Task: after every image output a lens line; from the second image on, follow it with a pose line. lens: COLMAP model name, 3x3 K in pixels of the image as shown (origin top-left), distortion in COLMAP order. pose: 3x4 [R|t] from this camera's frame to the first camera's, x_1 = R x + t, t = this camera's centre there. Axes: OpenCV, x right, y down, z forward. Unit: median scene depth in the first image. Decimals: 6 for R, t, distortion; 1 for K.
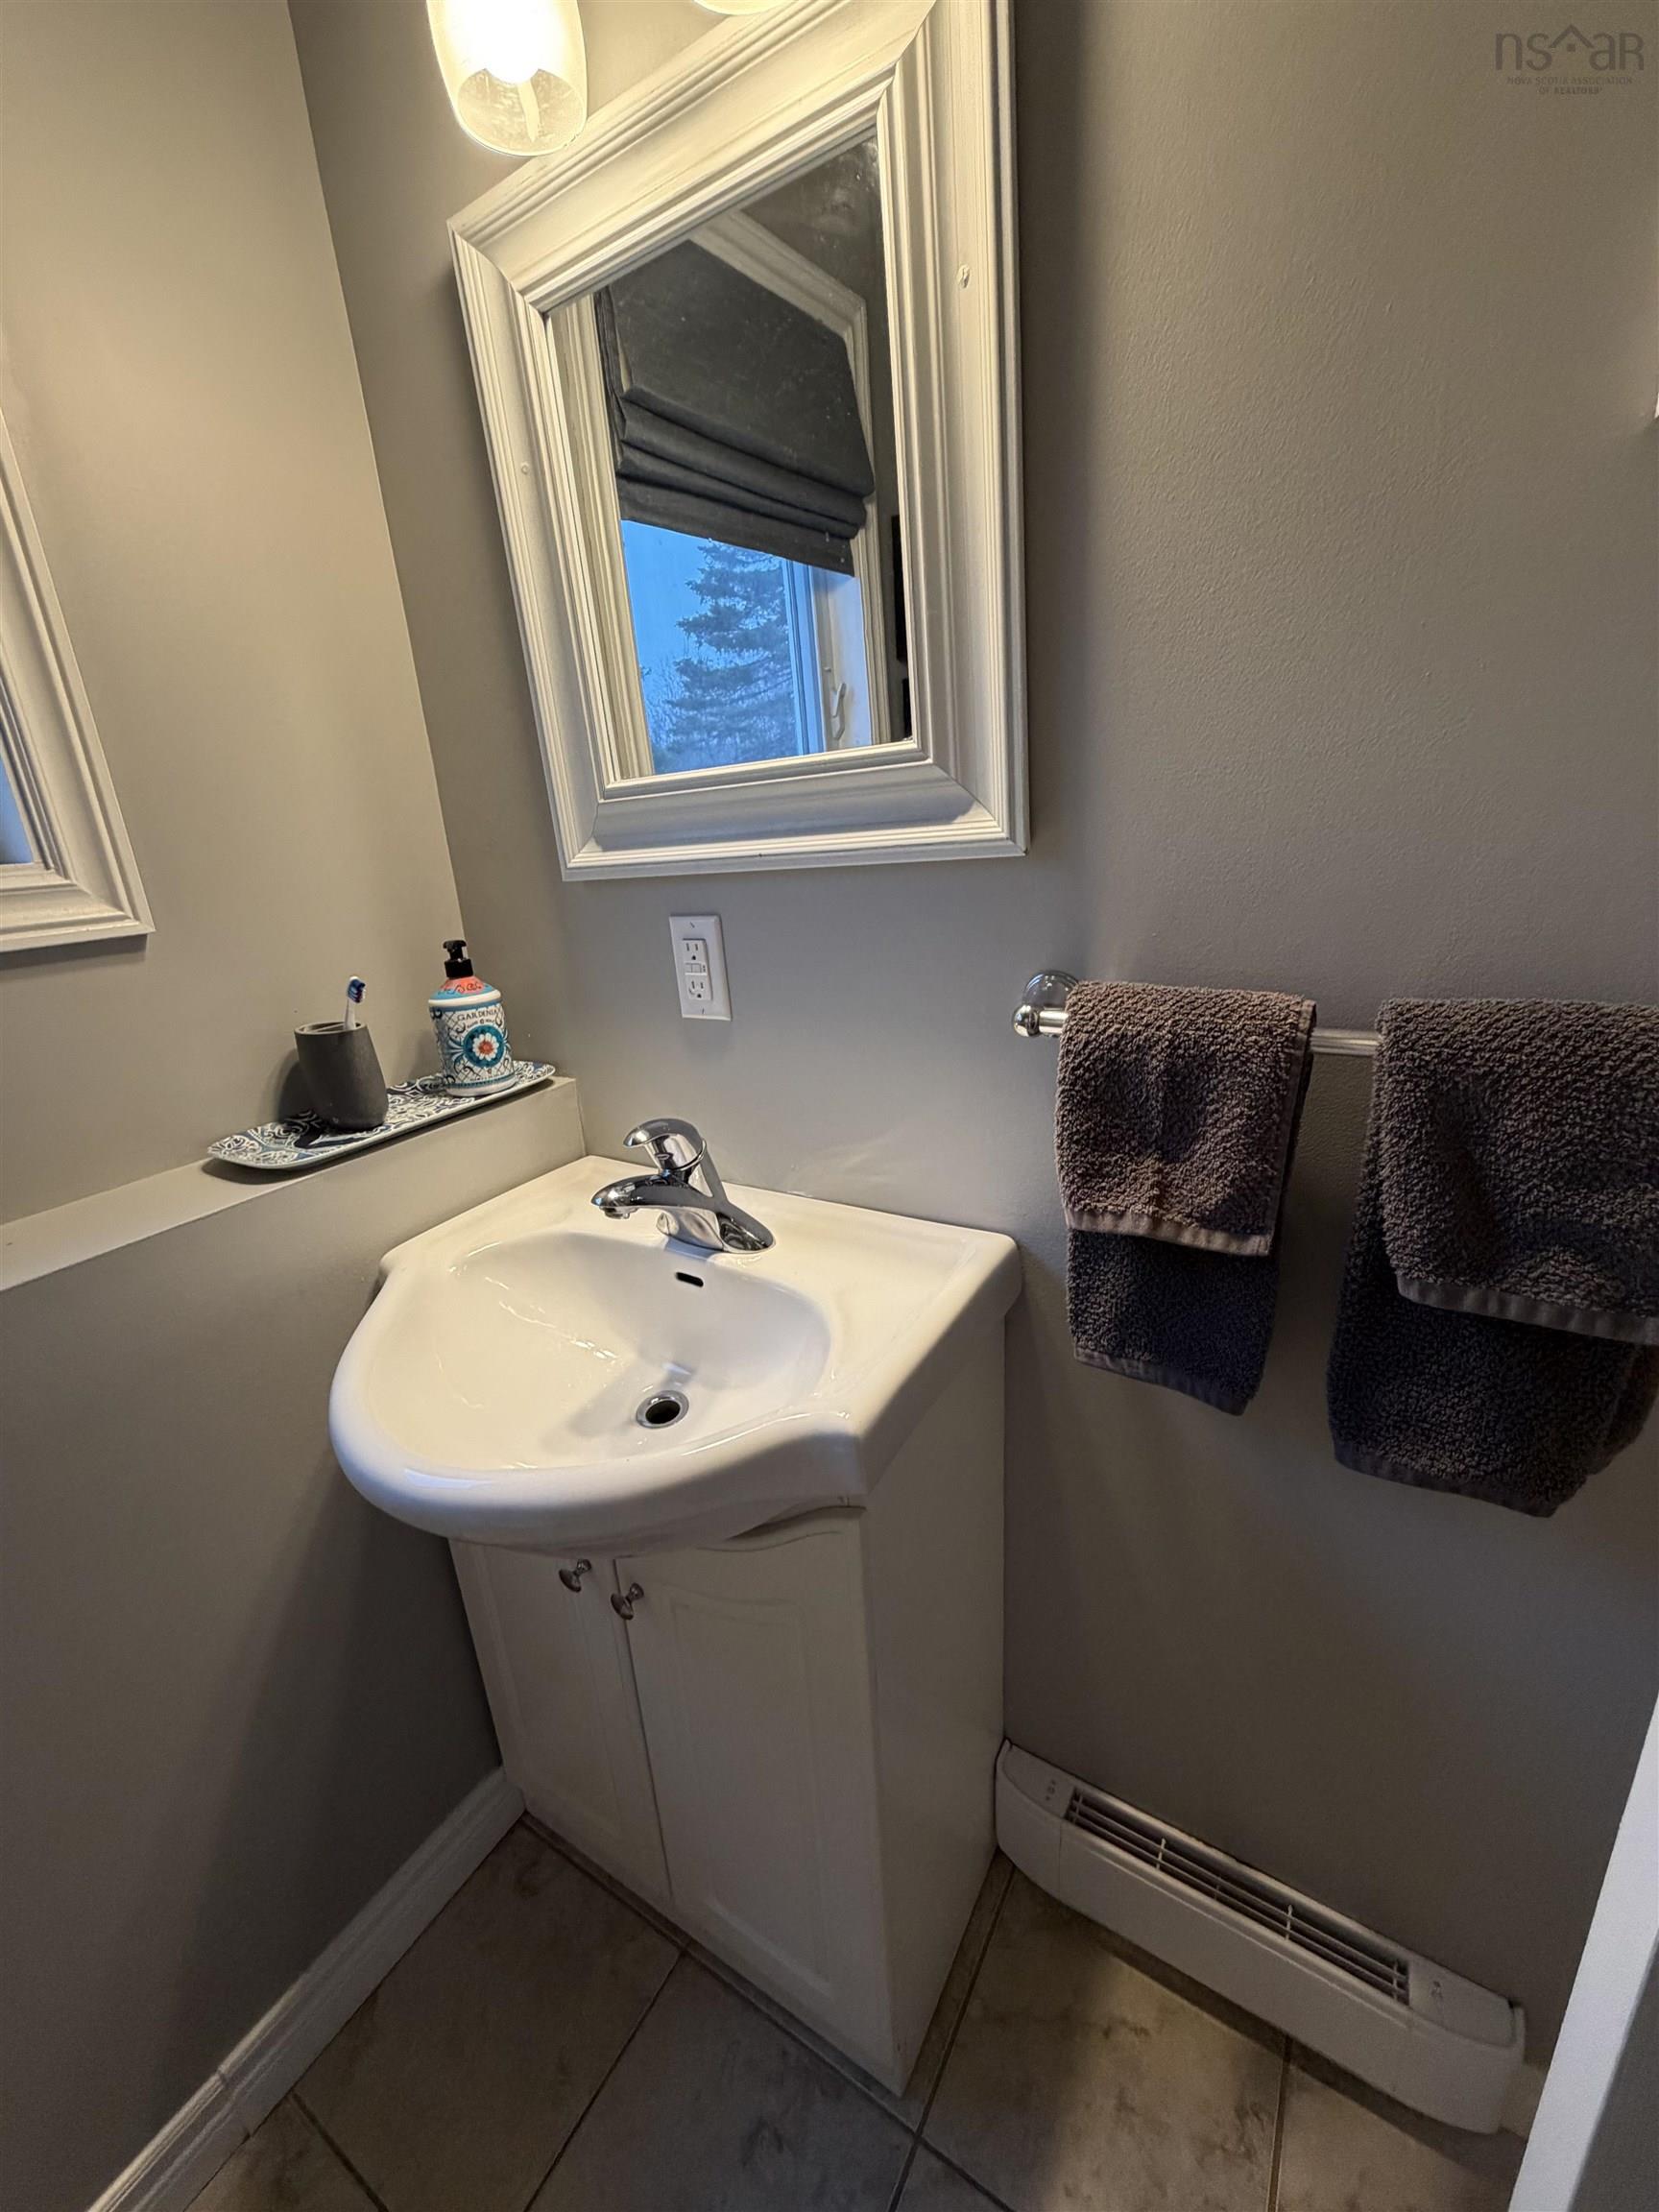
lens RADIAL K [[882.3, 0, 824.0], [0, 882.3, 1107.3], [0, 0, 1]] dist [0.000110, -0.000518]
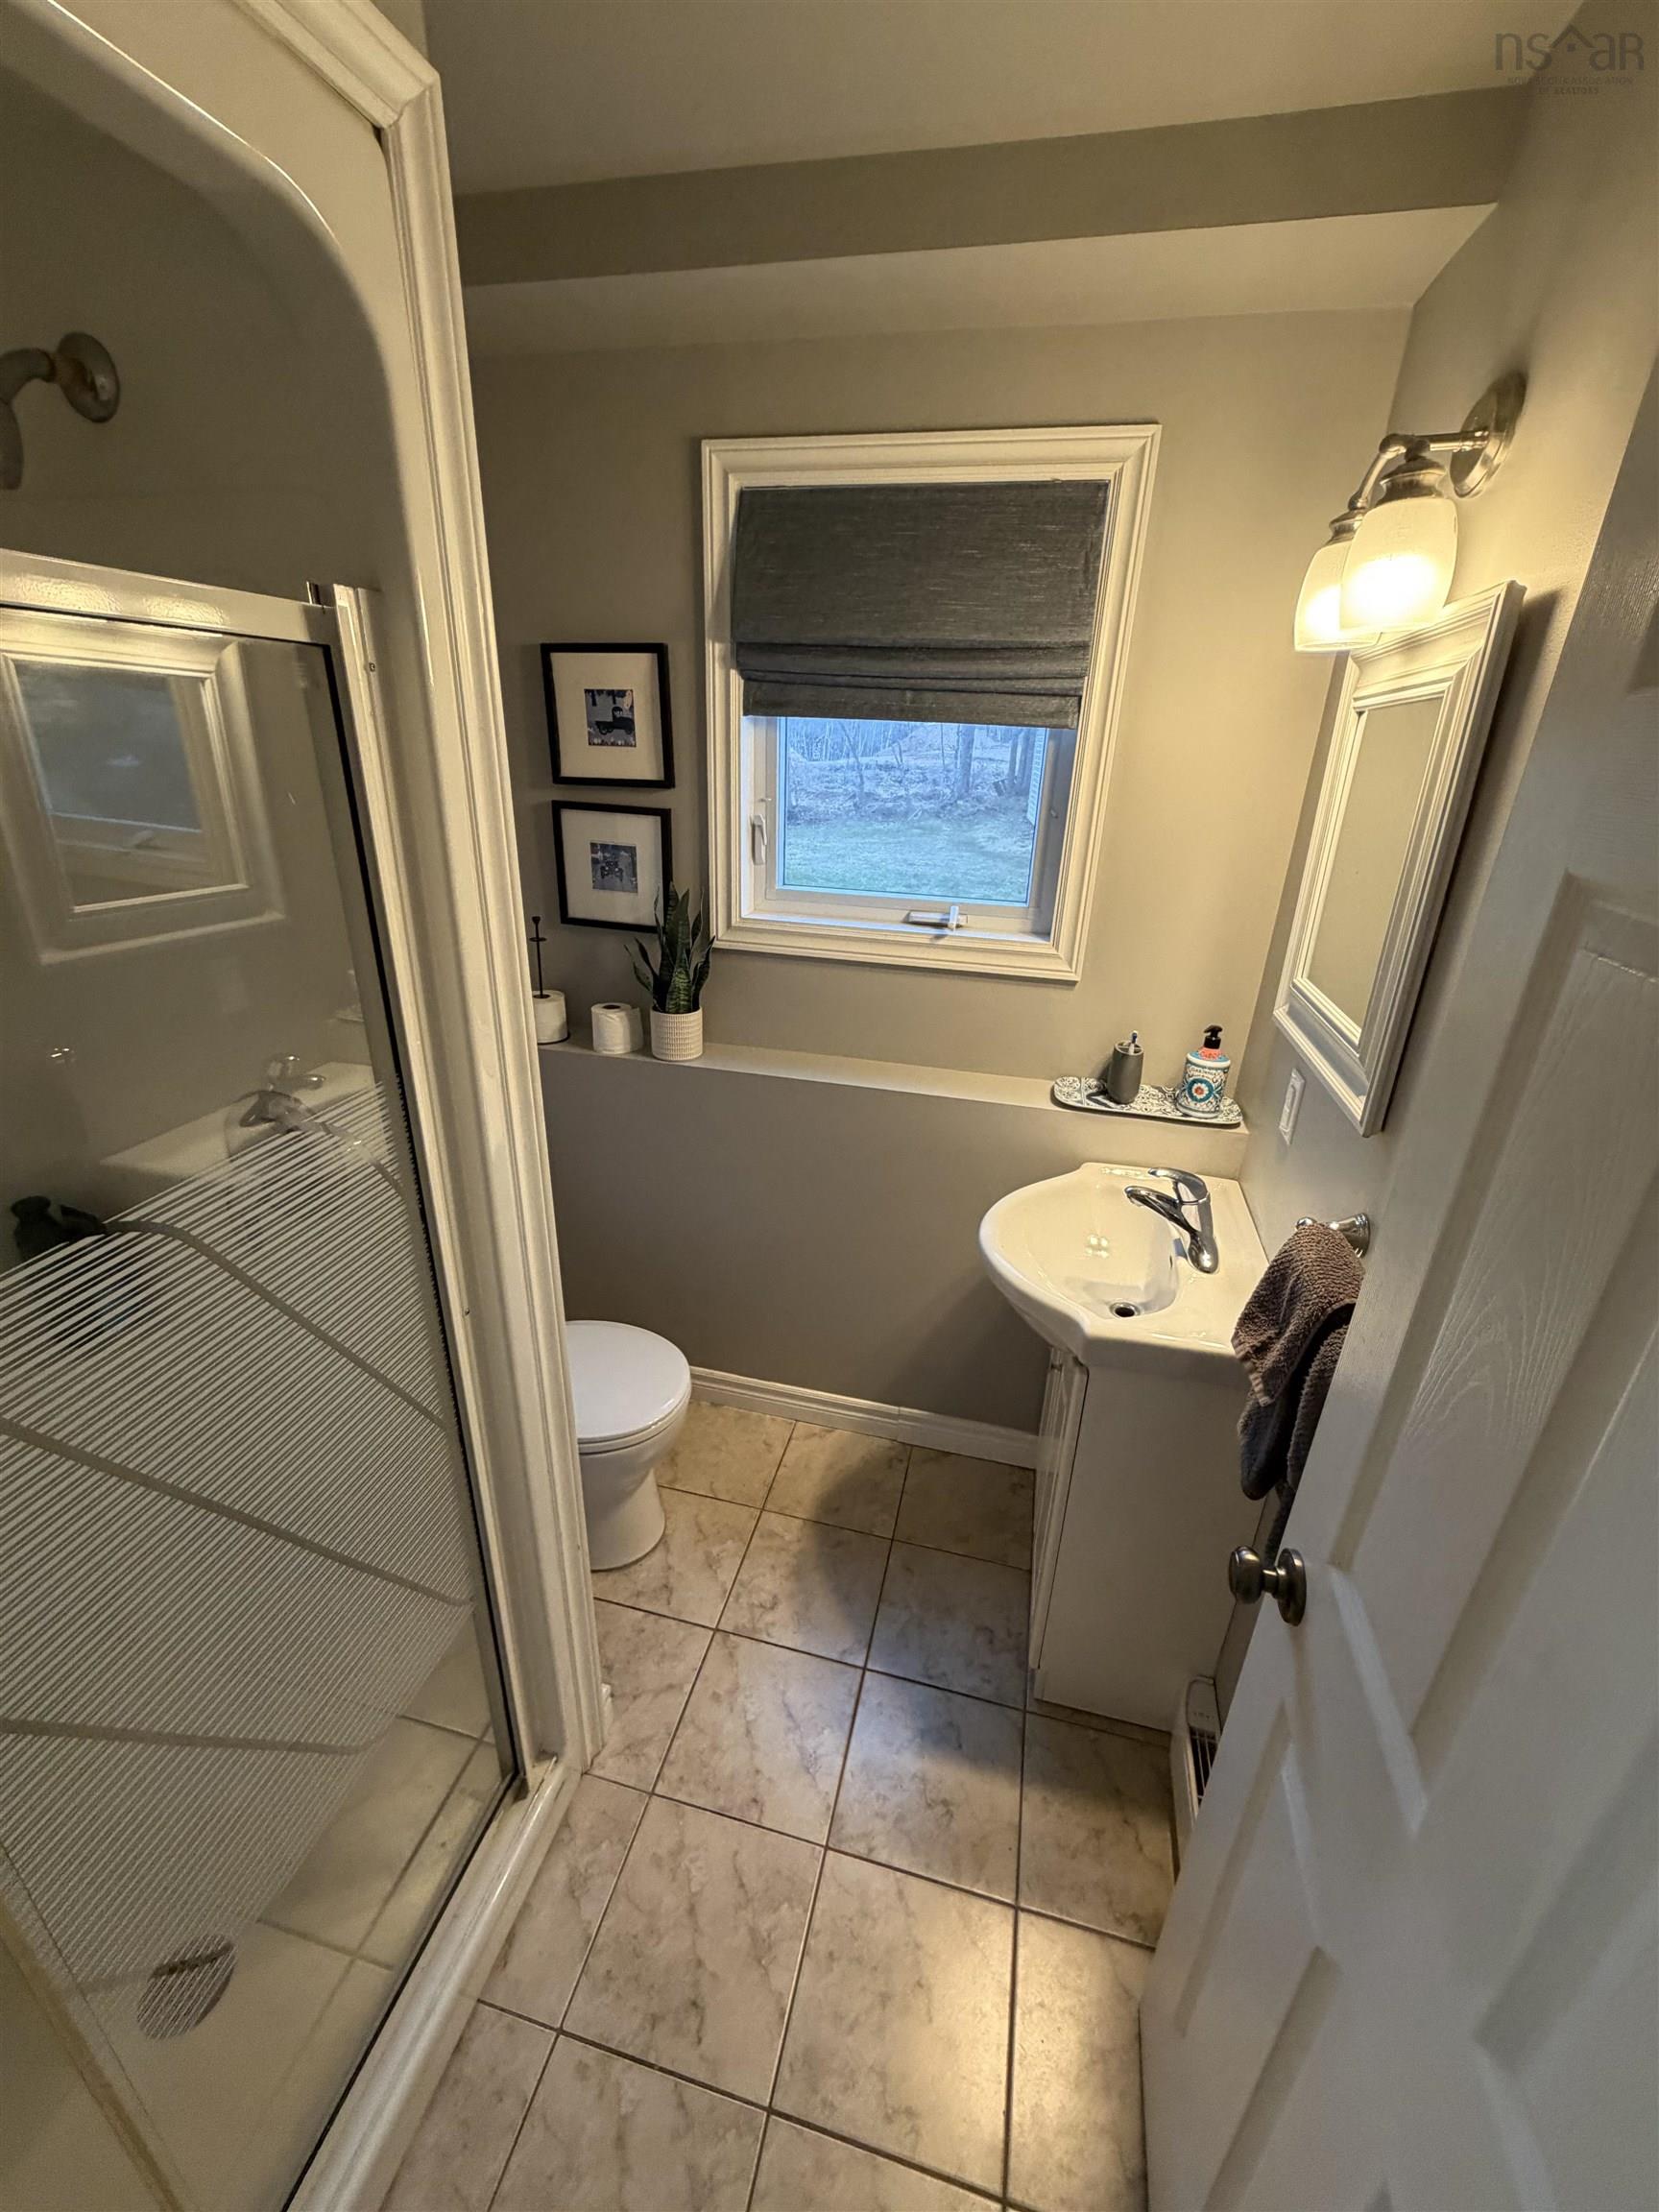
lens RADIAL K [[882.3, 0, 830.5], [0, 882.3, 1107.7], [0, 0, 1]] dist [0.000110, -0.000518]
pose [[0.310362, 0.440511, -0.842393, 0.885743], [-0.340848, 0.878798, 0.333970, -0.387231], [0.887411, 0.183477, 0.422893, -0.349542]]
